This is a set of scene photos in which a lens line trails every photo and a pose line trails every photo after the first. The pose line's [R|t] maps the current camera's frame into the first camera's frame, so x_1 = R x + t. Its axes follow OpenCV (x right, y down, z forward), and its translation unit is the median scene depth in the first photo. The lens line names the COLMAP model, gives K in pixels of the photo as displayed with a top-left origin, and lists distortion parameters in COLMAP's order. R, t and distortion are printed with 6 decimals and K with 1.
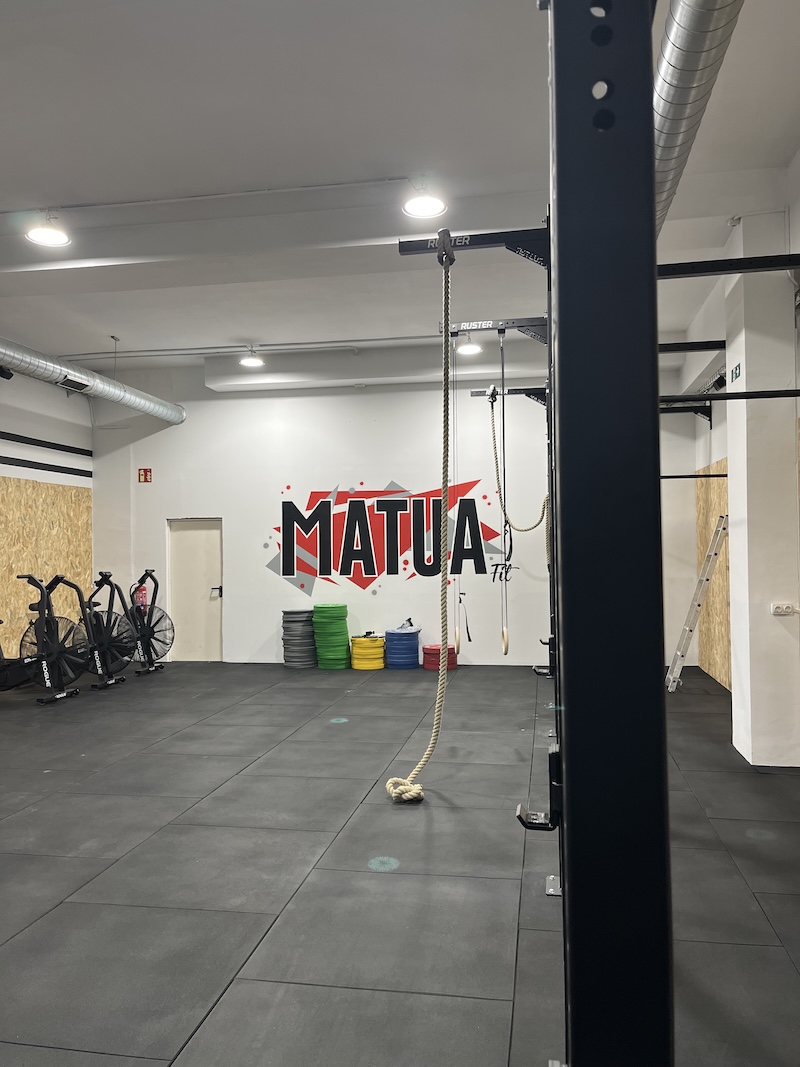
lens RADIAL K [[810.8, 0, 400.7], [0, 810.8, 528.4], [0, 0, 1]] dist [0.000991, -0.000280]
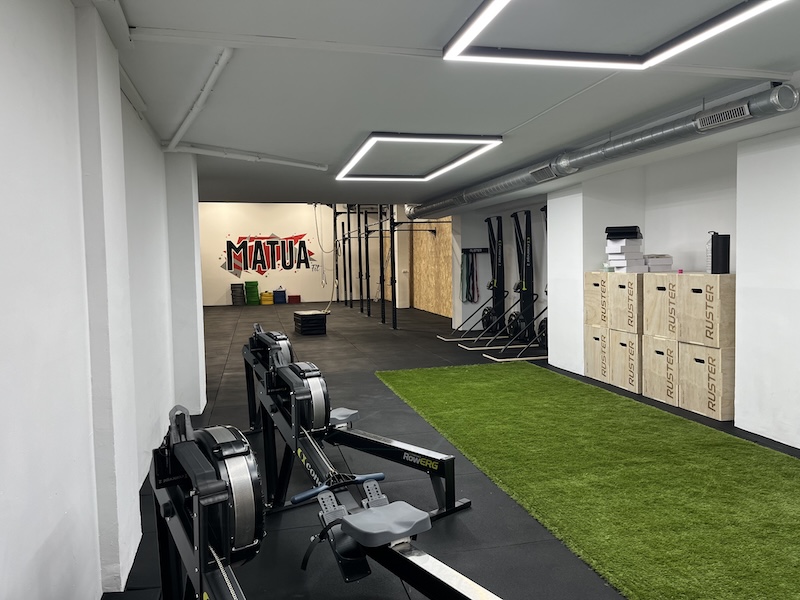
lens RADIAL K [[607.9, 0, 399.5], [0, 607.9, 298.7], [0, 0, 1]] dist [0.000991, -0.000280]
pose [[0.917569, -0.028871, 0.396528, -0.417234], [-0.003528, 0.996729, 0.080736, -0.008315], [-0.397562, -0.075480, 0.914466, -0.963611]]
